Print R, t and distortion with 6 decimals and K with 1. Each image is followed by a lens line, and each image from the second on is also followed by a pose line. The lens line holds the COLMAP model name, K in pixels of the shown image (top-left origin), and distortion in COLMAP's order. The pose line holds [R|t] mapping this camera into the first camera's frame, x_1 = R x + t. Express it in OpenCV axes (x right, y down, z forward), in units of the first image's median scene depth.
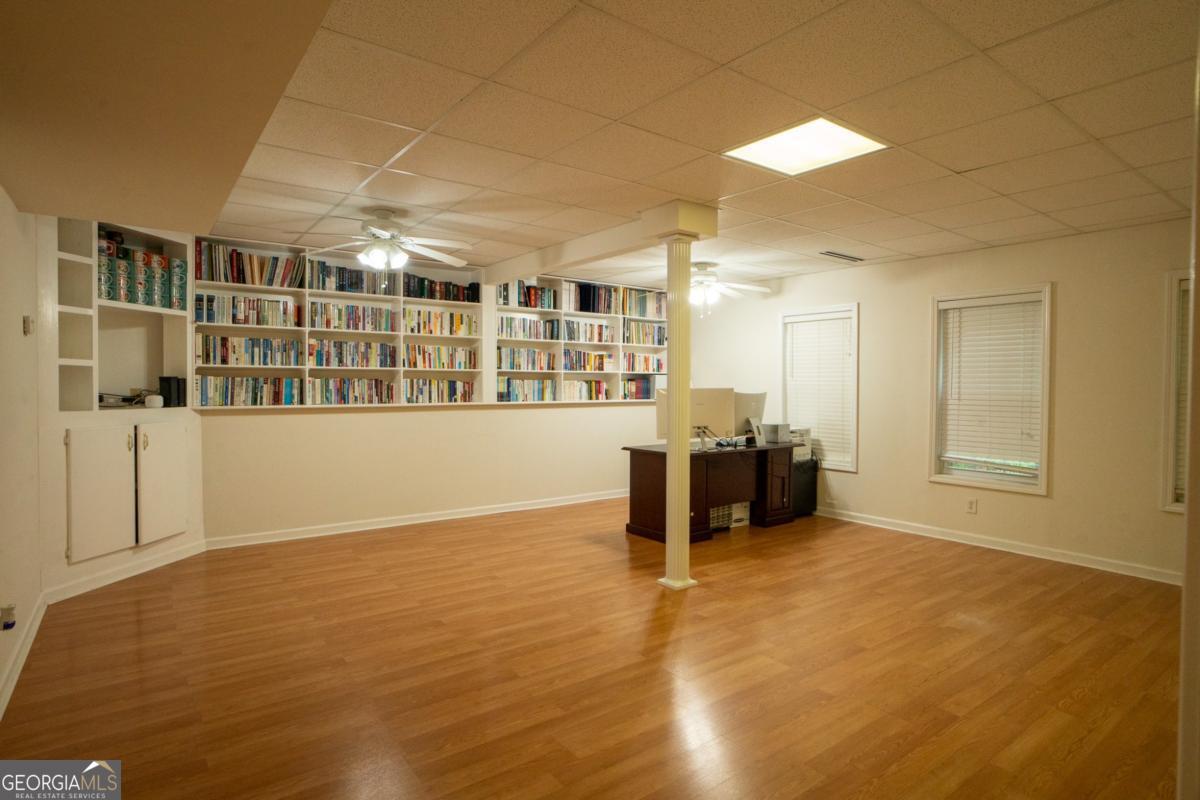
lens RADIAL K [[619.7, 0, 587.0], [0, 619.7, 399.5], [0, 0, 1]] dist [-0.044793, 0.030425]
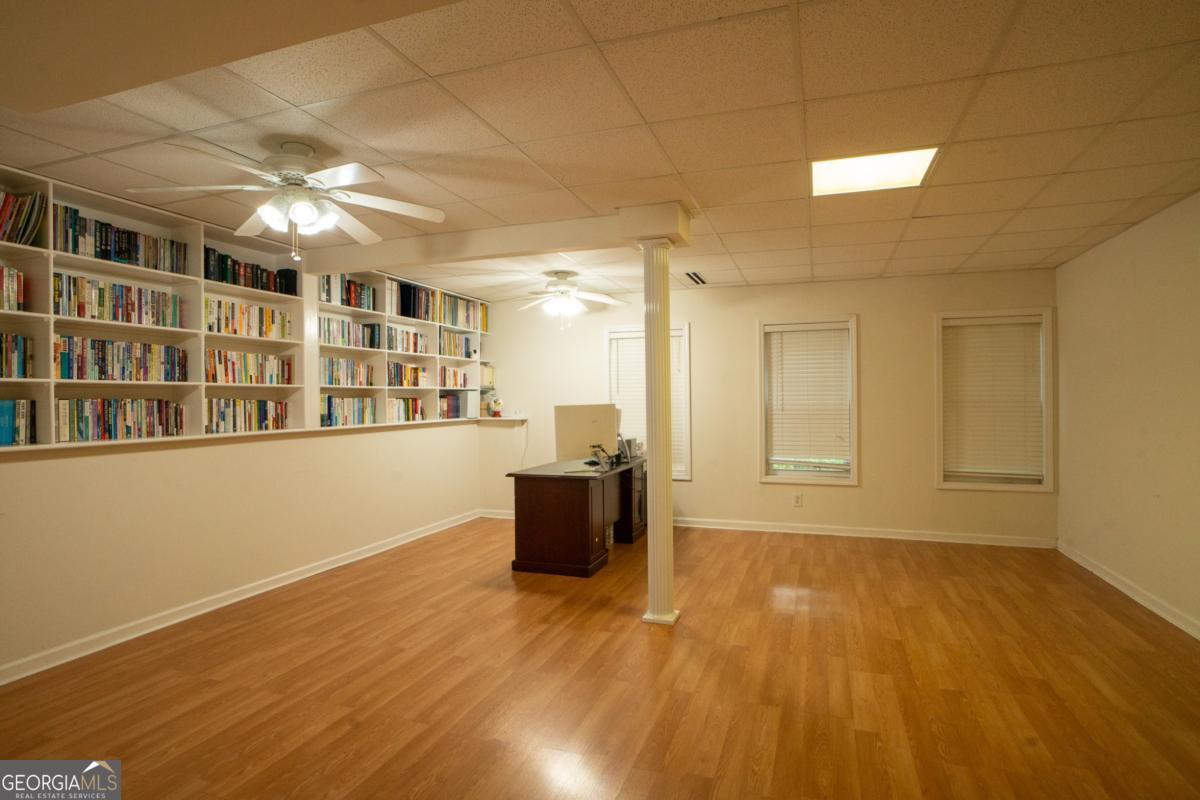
lens RADIAL K [[619.7, 0, 587.0], [0, 619.7, 399.5], [0, 0, 1]] dist [-0.044793, 0.030425]
pose [[0.836182, -0.013492, 0.548286, -0.297276], [0.027903, 0.999449, -0.017960, -0.007909], [-0.547742, 0.030317, 0.836098, 0.191032]]
